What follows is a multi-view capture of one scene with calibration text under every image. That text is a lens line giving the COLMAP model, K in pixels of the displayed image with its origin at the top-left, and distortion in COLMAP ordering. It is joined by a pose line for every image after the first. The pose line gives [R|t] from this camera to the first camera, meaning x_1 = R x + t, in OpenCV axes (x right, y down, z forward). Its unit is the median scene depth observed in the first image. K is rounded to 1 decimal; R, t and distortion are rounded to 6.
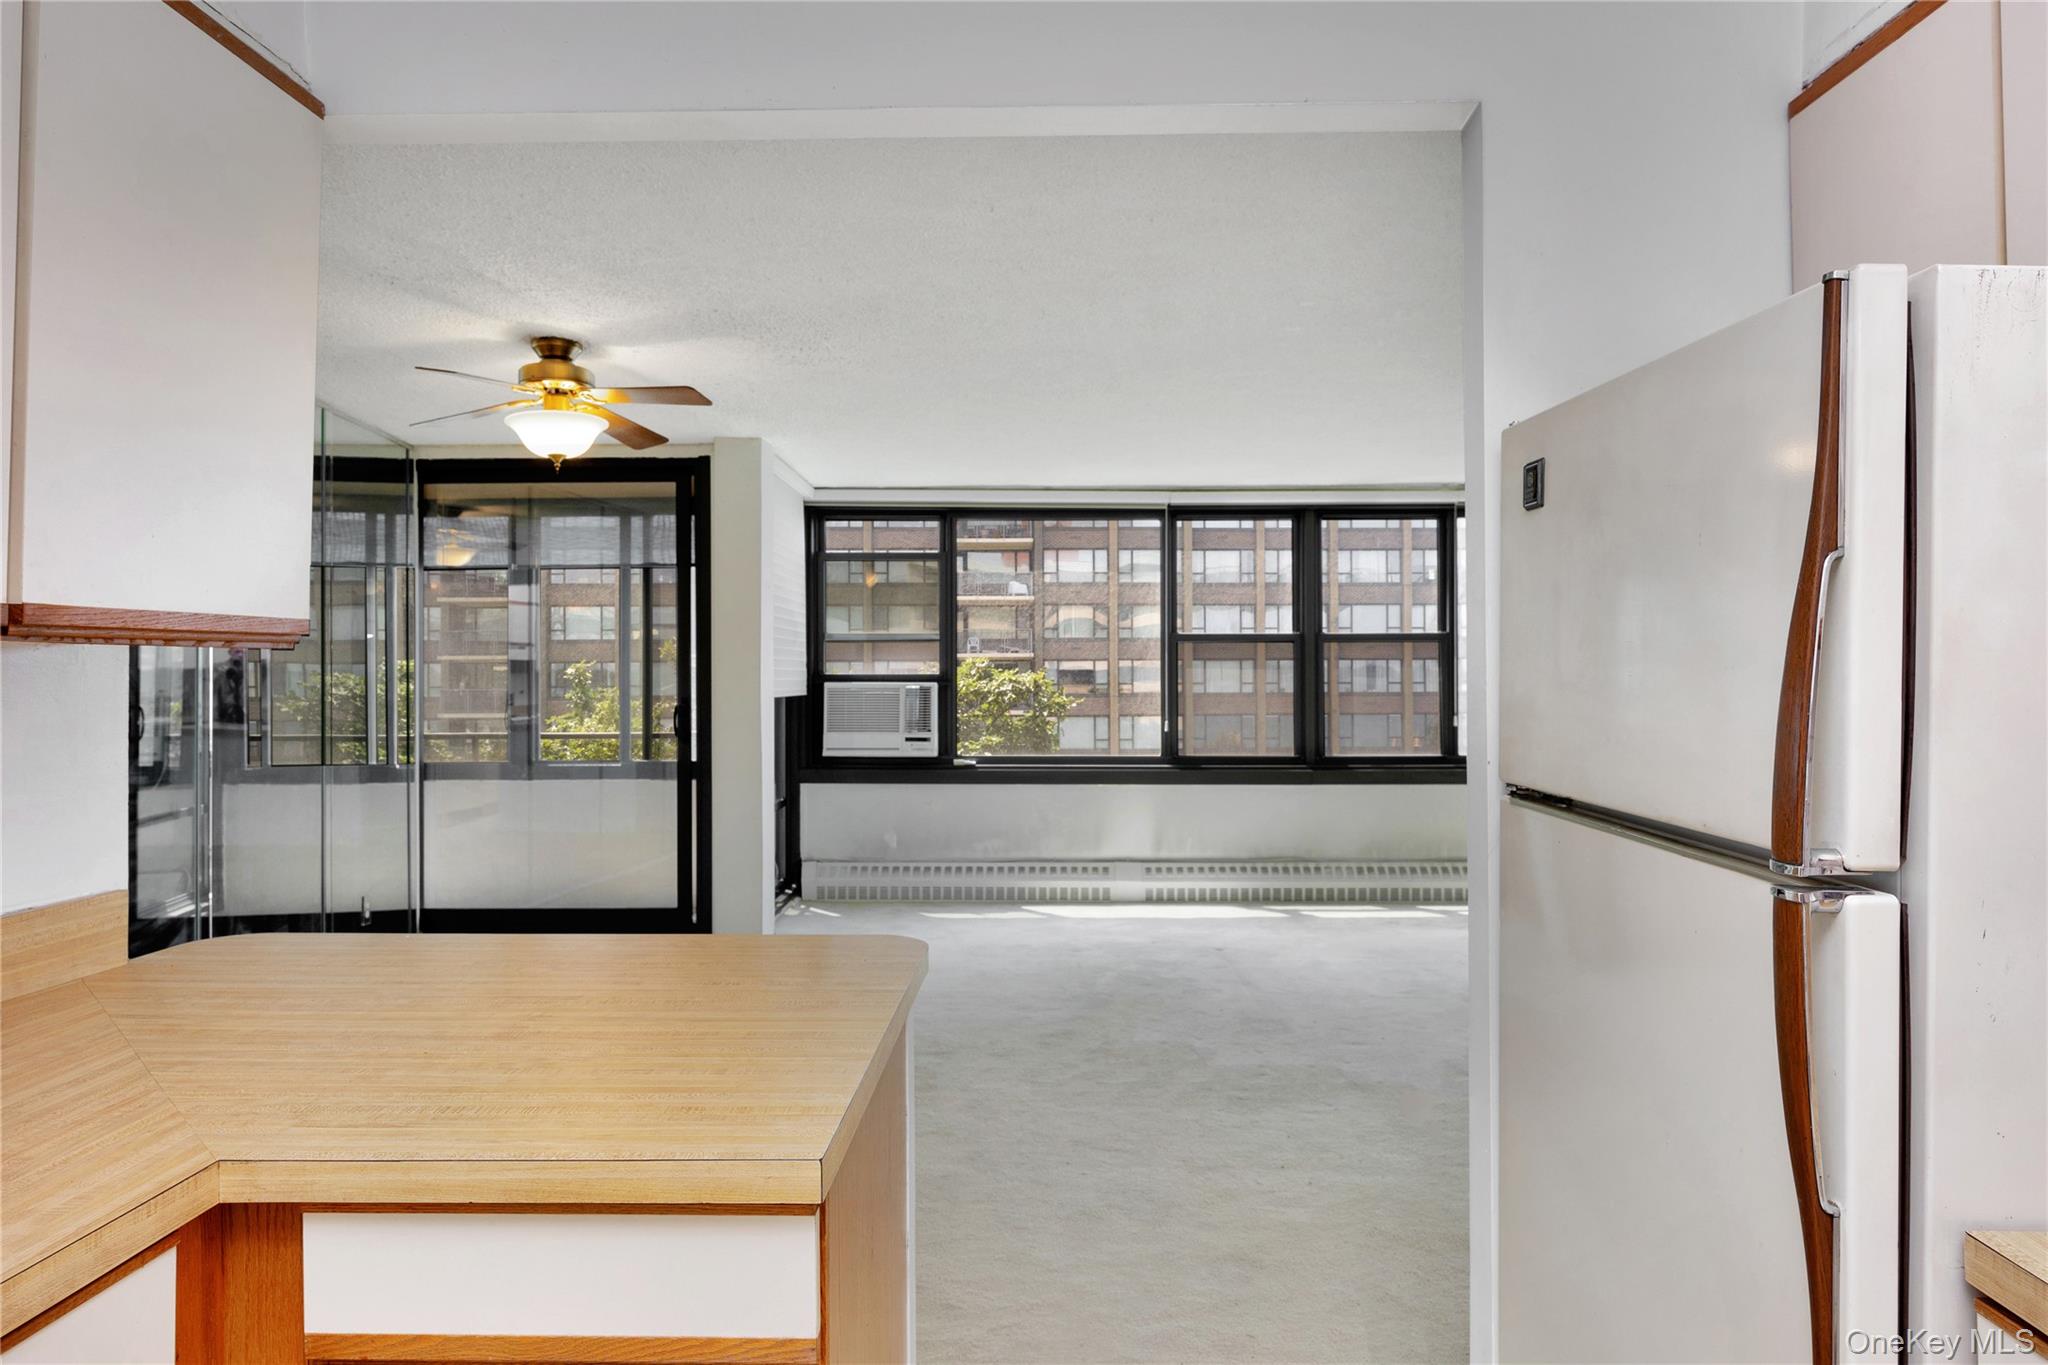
lens RADIAL K [[1272.1, 0, 1024.0], [0, 1272.1, 682.5], [0, 0, 1]] dist [-0.004061, -0.000727]
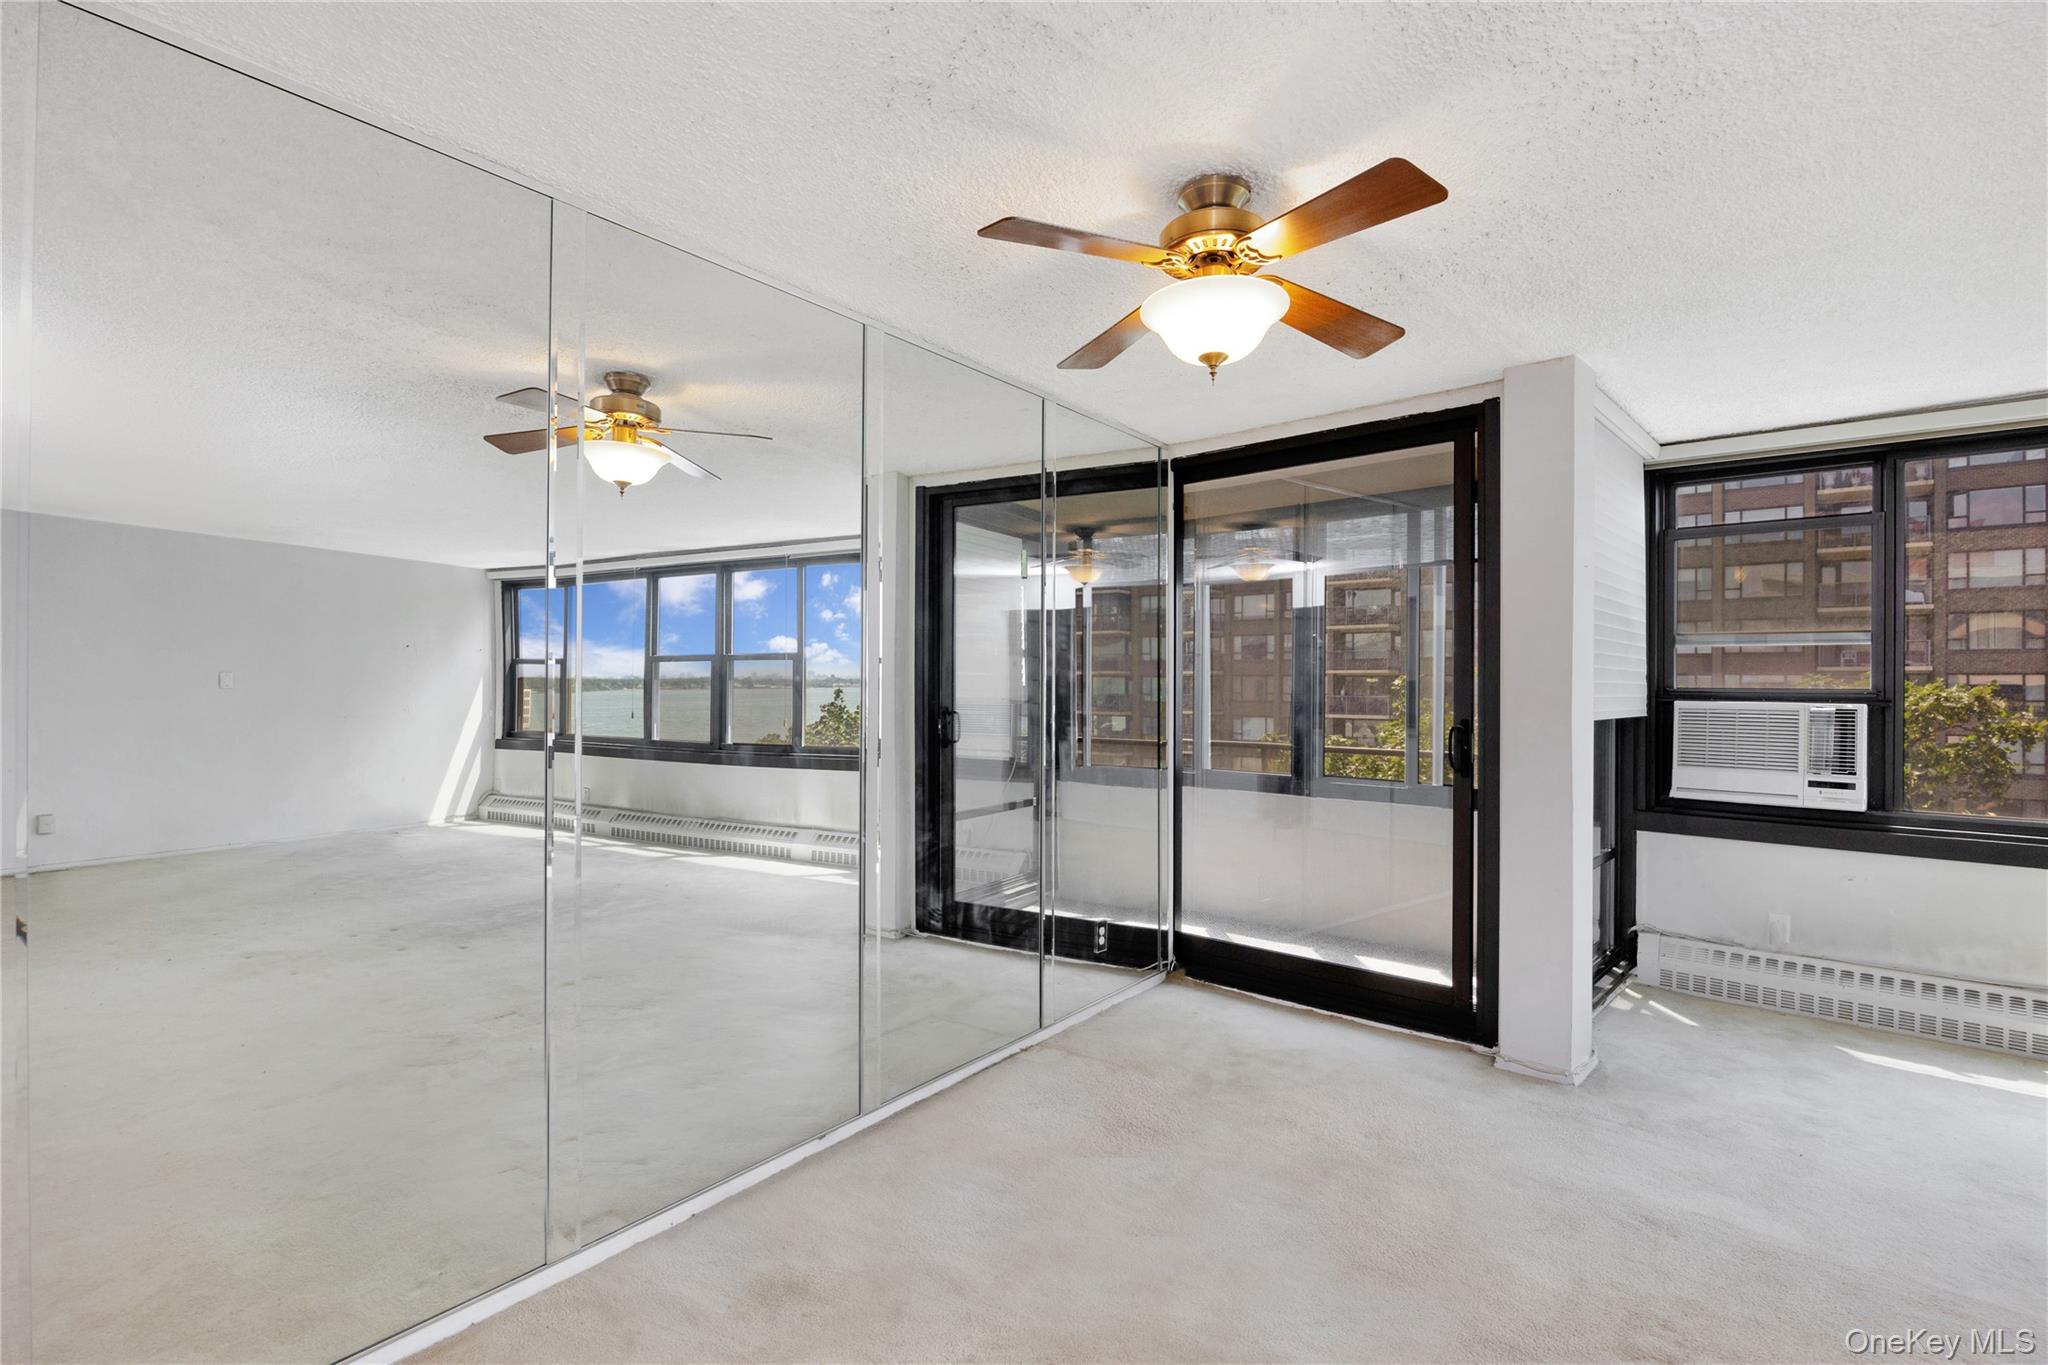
lens RADIAL K [[977.9, 0, 1024.0], [0, 977.9, 682.5], [0, 0, 1]] dist [-0.013201, -0.000592]
pose [[0.737751, 0.005206, -0.675053, -0.052003], [-0.011484, 0.999922, -0.004839, -0.003445], [0.674976, 0.011322, 0.737753, 0.310833]]
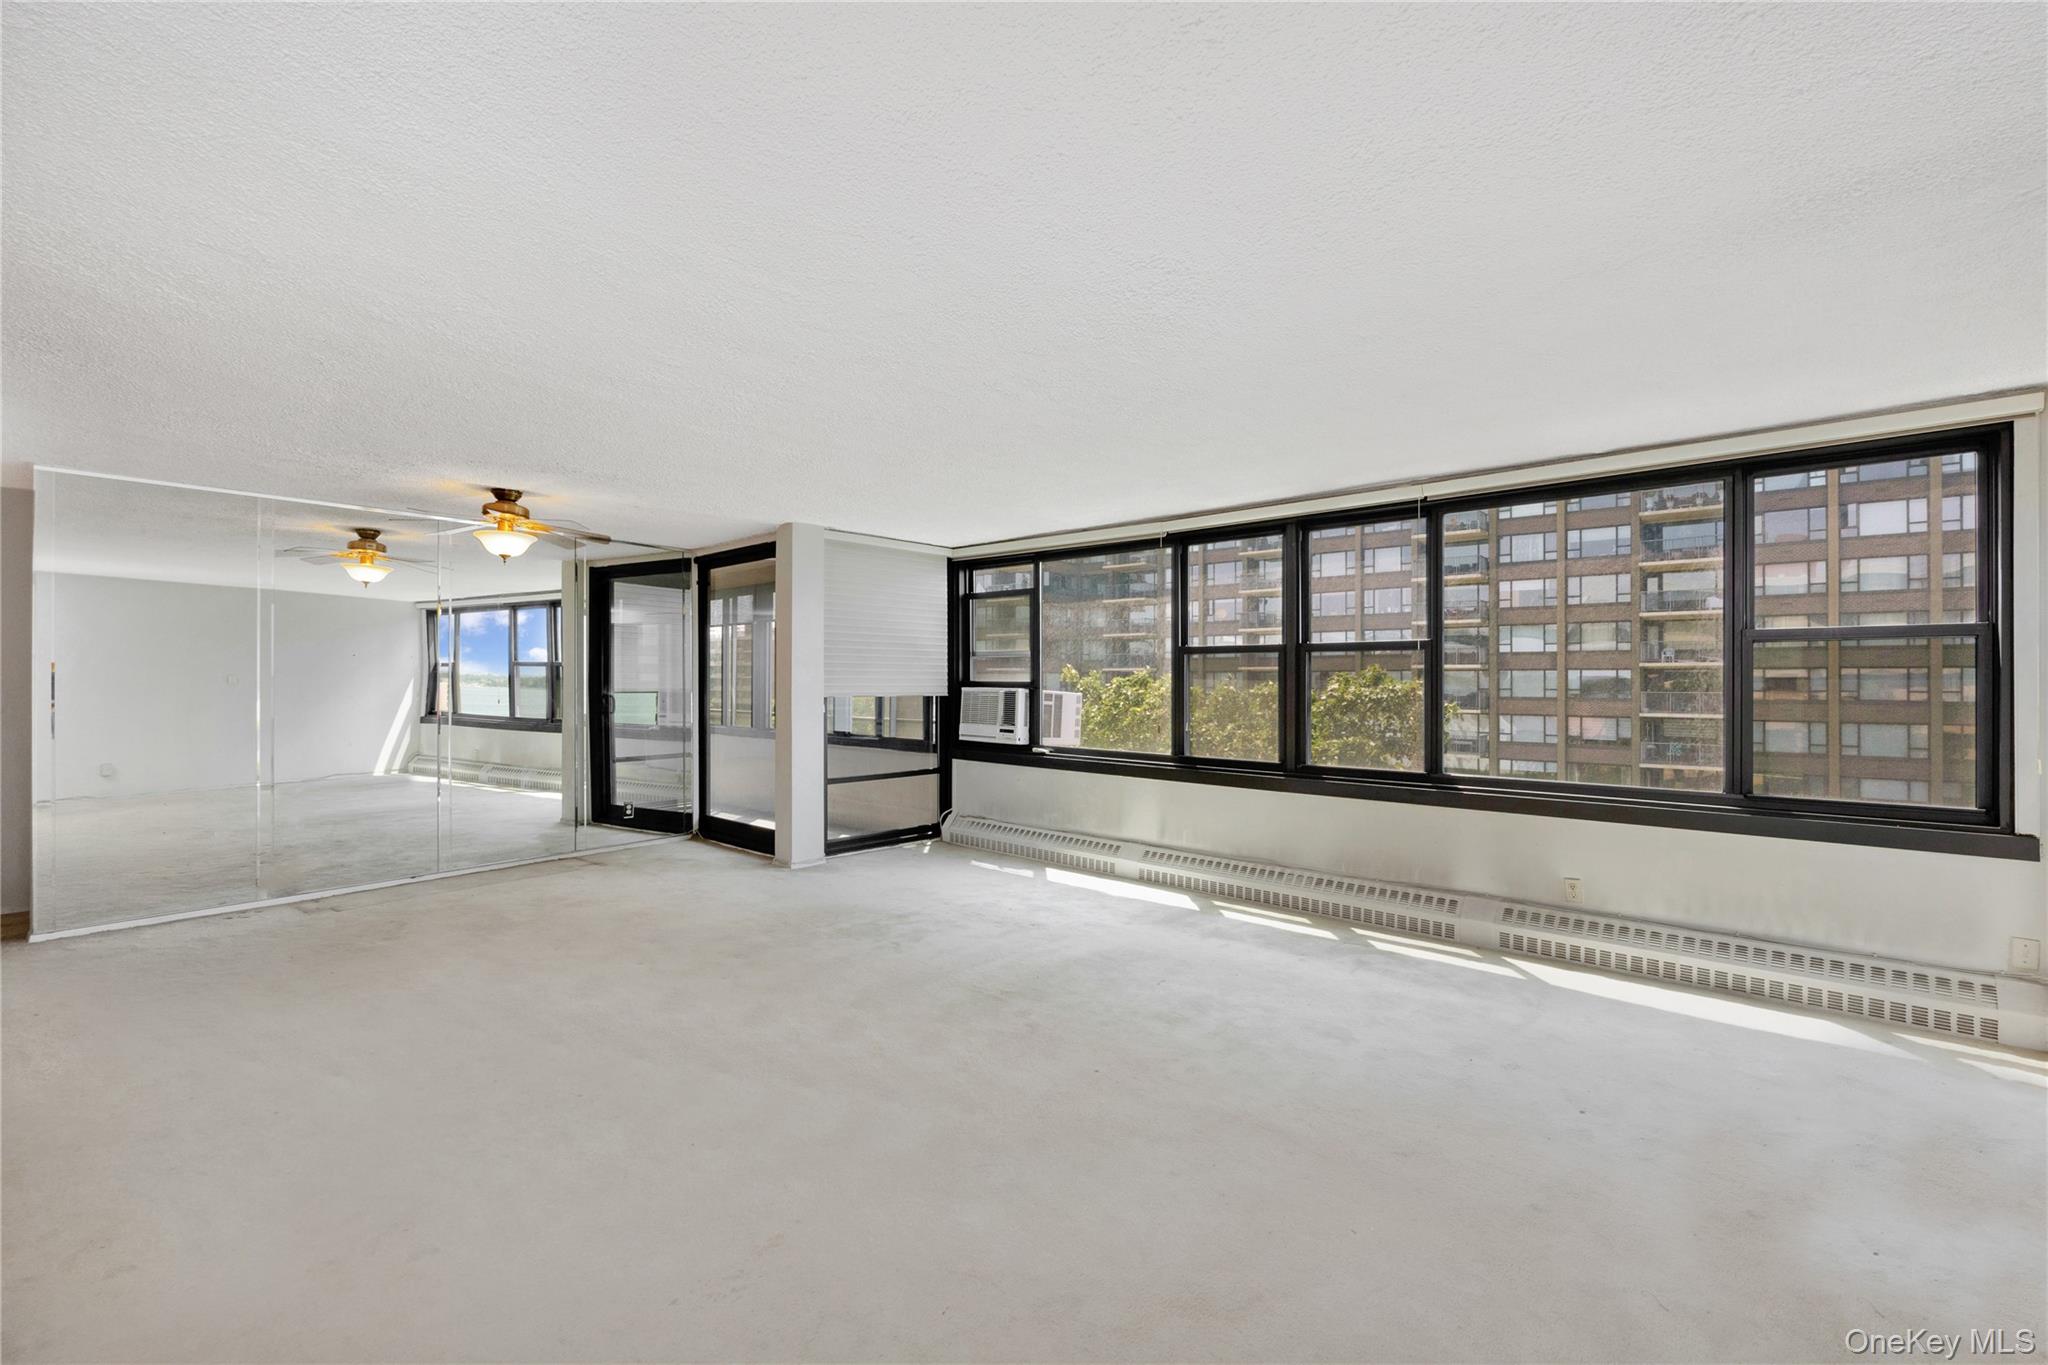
lens RADIAL K [[887.1, 0, 1032.4], [0, 887.1, 684.5], [0, 0, 1]] dist [-0.016699, -0.000019]
pose [[0.736603, 0.007933, -0.676279, 0.558277], [-0.008165, 0.999963, 0.002837, -0.006649], [0.676276, 0.003433, 0.736640, 0.334866]]
